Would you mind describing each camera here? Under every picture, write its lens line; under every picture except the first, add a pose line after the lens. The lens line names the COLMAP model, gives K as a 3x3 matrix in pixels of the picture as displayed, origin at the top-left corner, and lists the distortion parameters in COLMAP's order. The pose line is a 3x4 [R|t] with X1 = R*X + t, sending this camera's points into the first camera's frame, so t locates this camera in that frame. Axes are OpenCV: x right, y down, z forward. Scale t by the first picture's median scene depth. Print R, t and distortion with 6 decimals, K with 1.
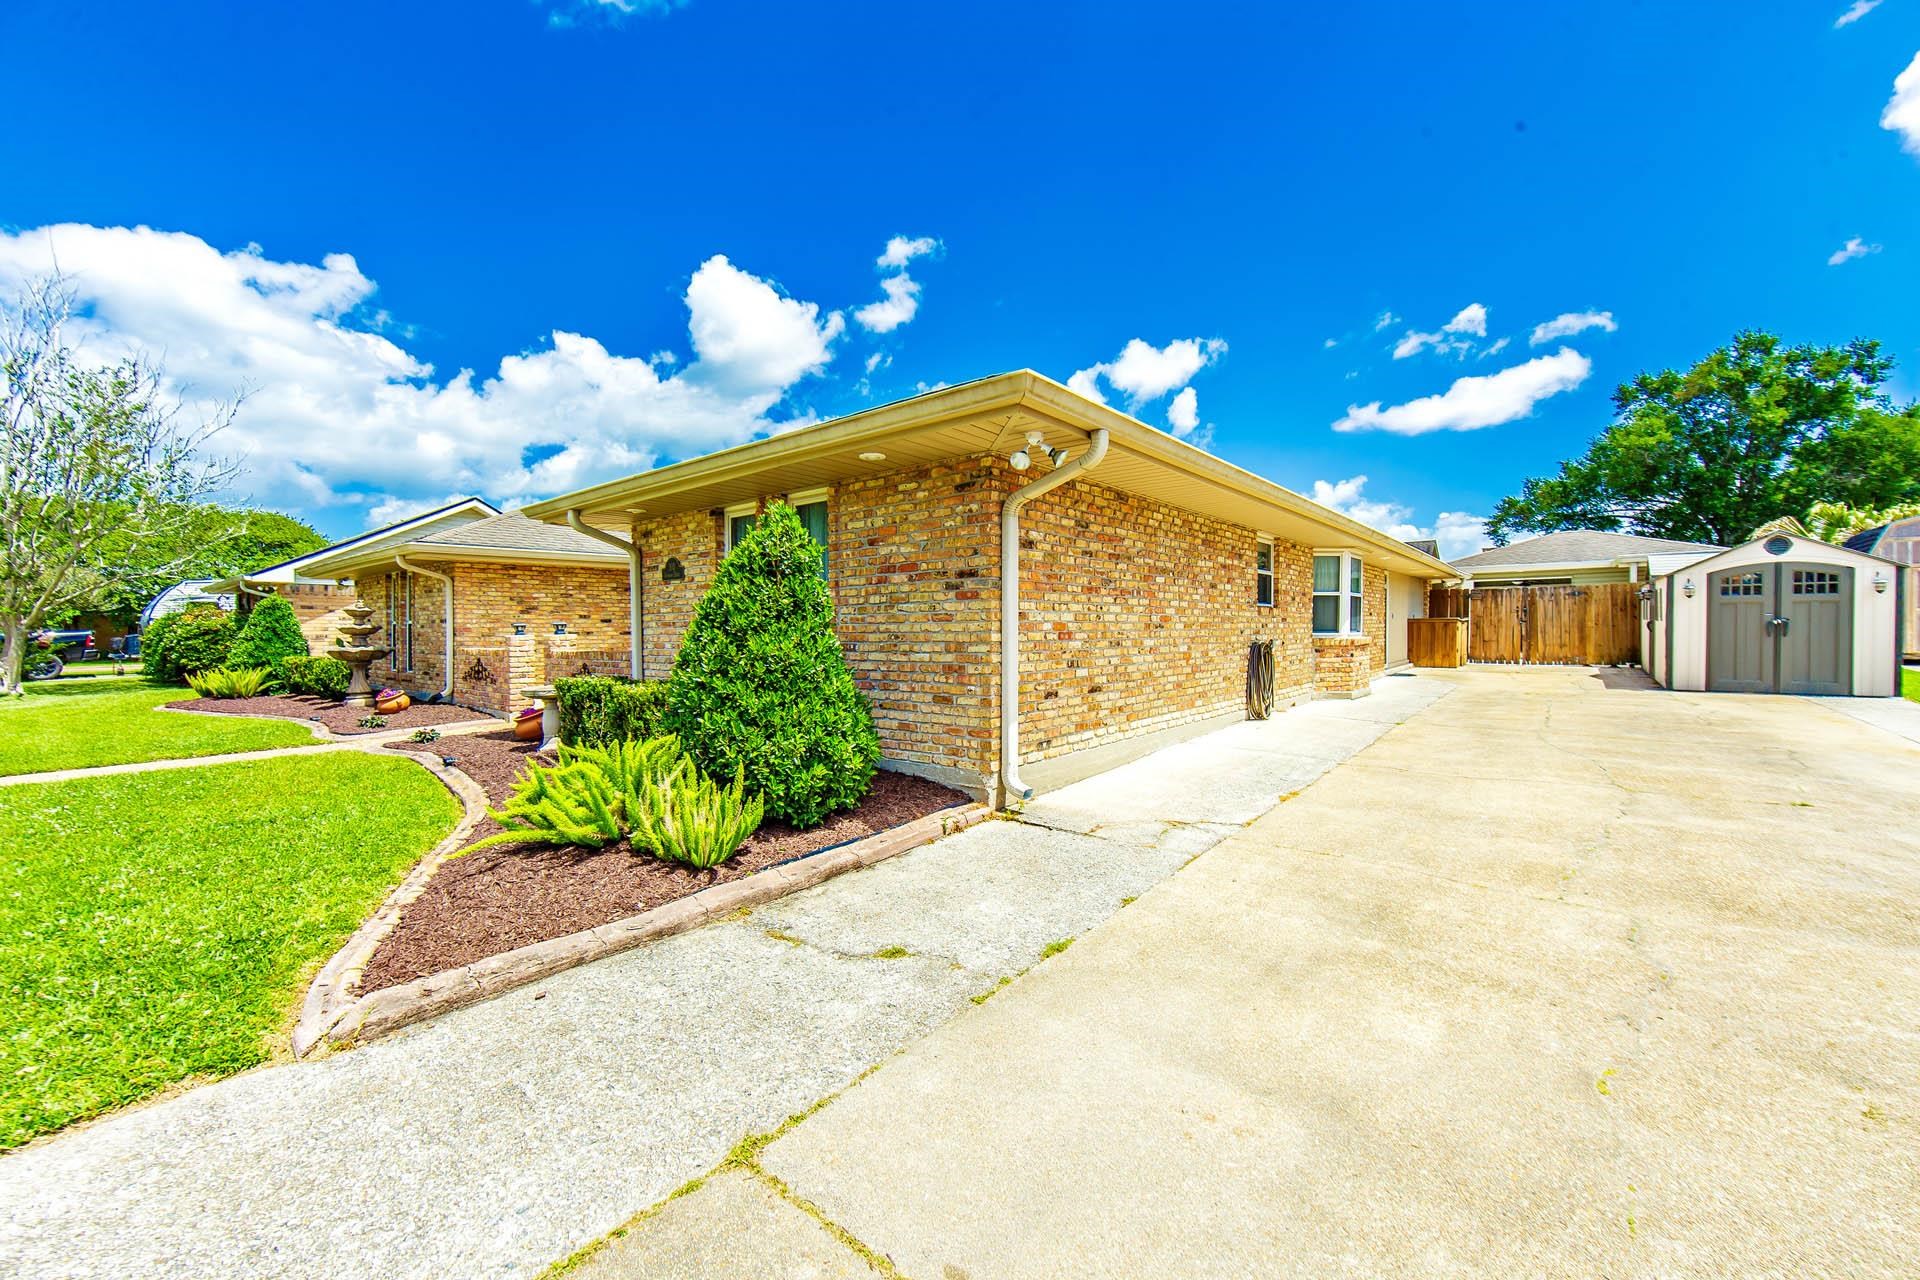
lens RADIAL K [[748.2, 0, 961.1], [0, 748.2, 637.6], [0, 0, 1]] dist [-0.000311, -0.001165]
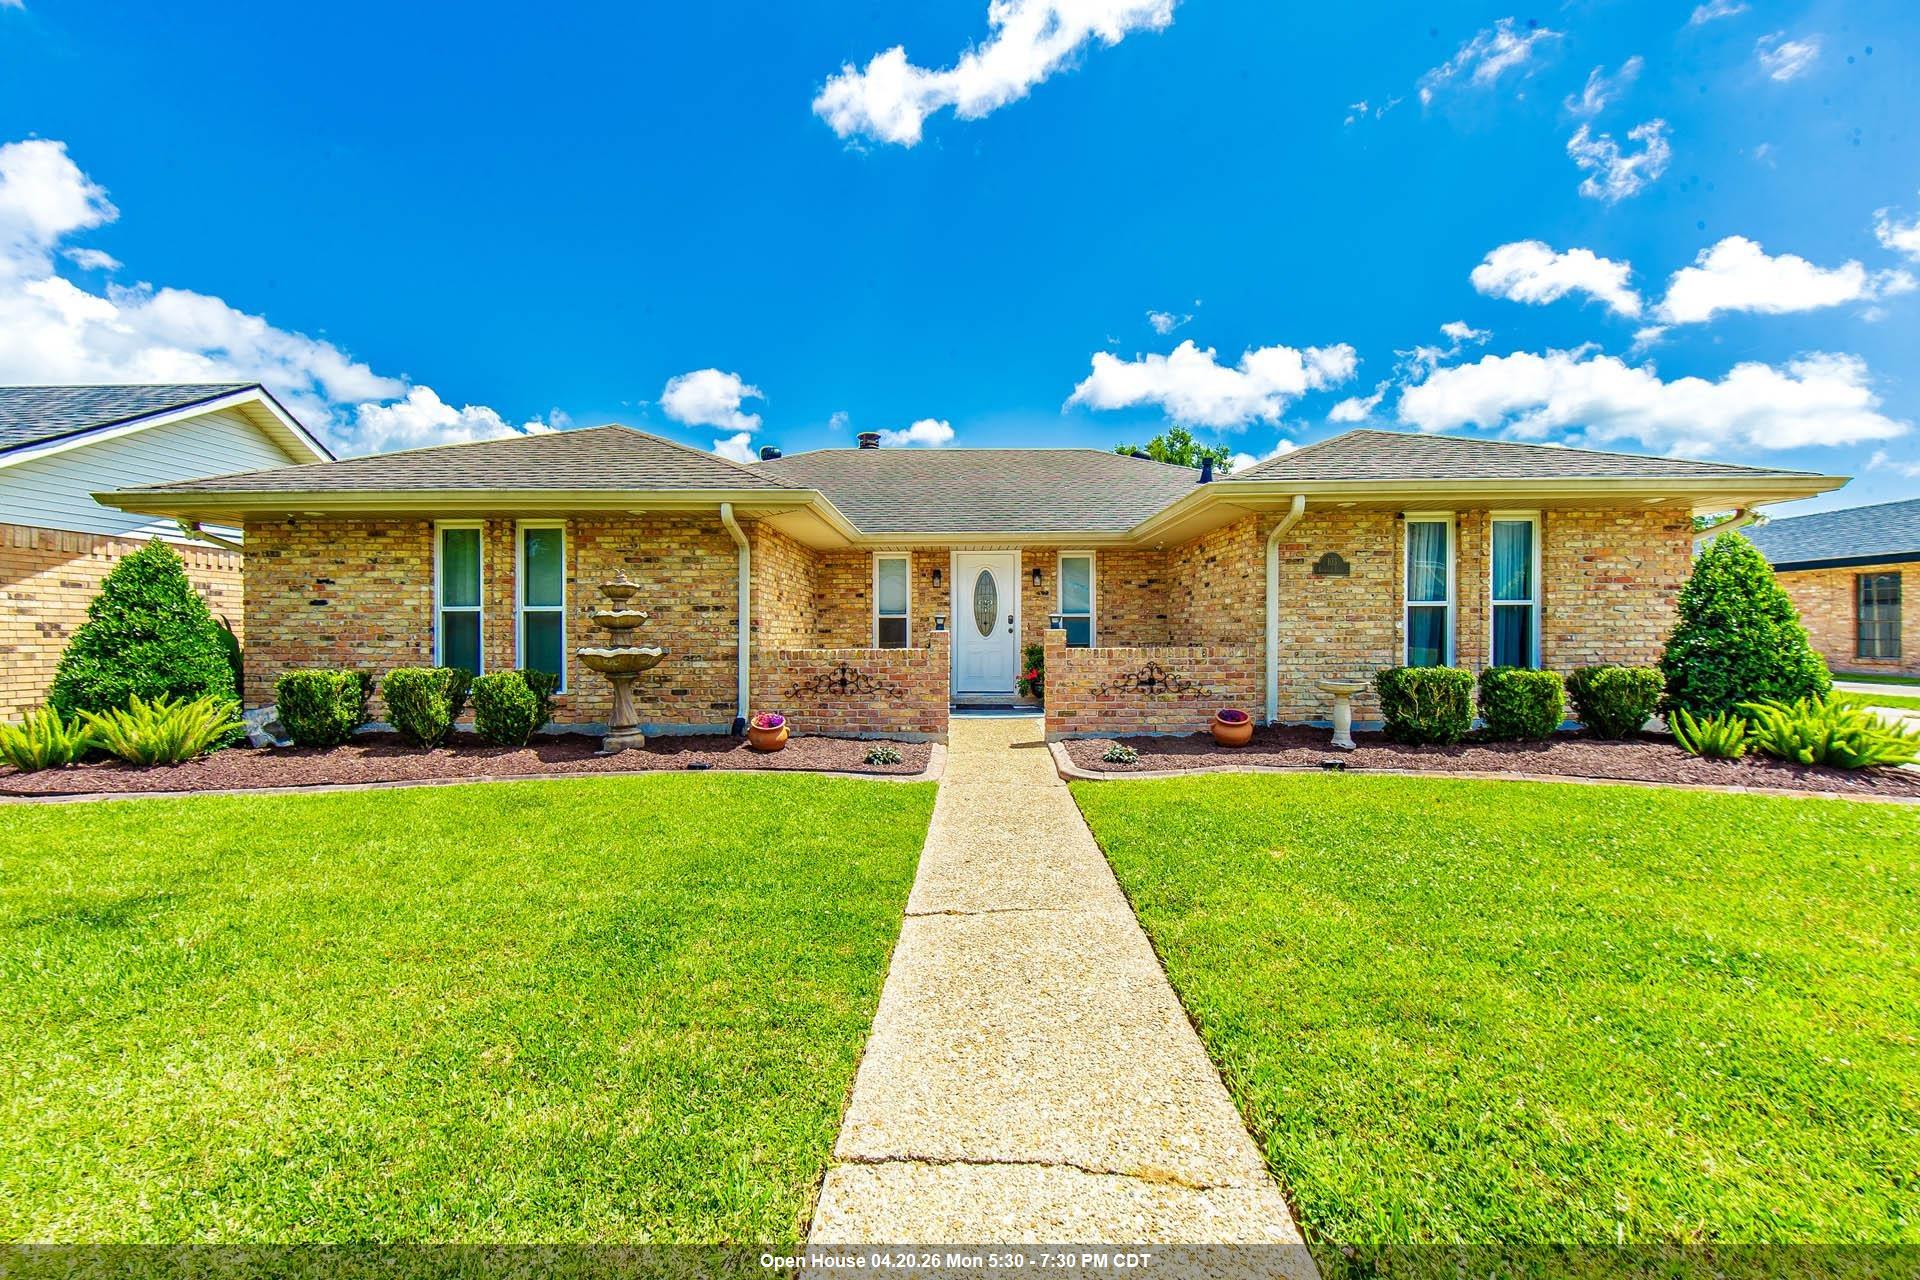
lens RADIAL K [[748.2, 0, 963.7], [0, 748.2, 642.2], [0, 0, 1]] dist [-0.000311, -0.001165]
pose [[0.770698, -0.005589, 0.637176, -1.867041], [0.002996, 0.999982, 0.005148, 0.011211], [-0.637194, -0.002058, 0.770701, 0.698607]]
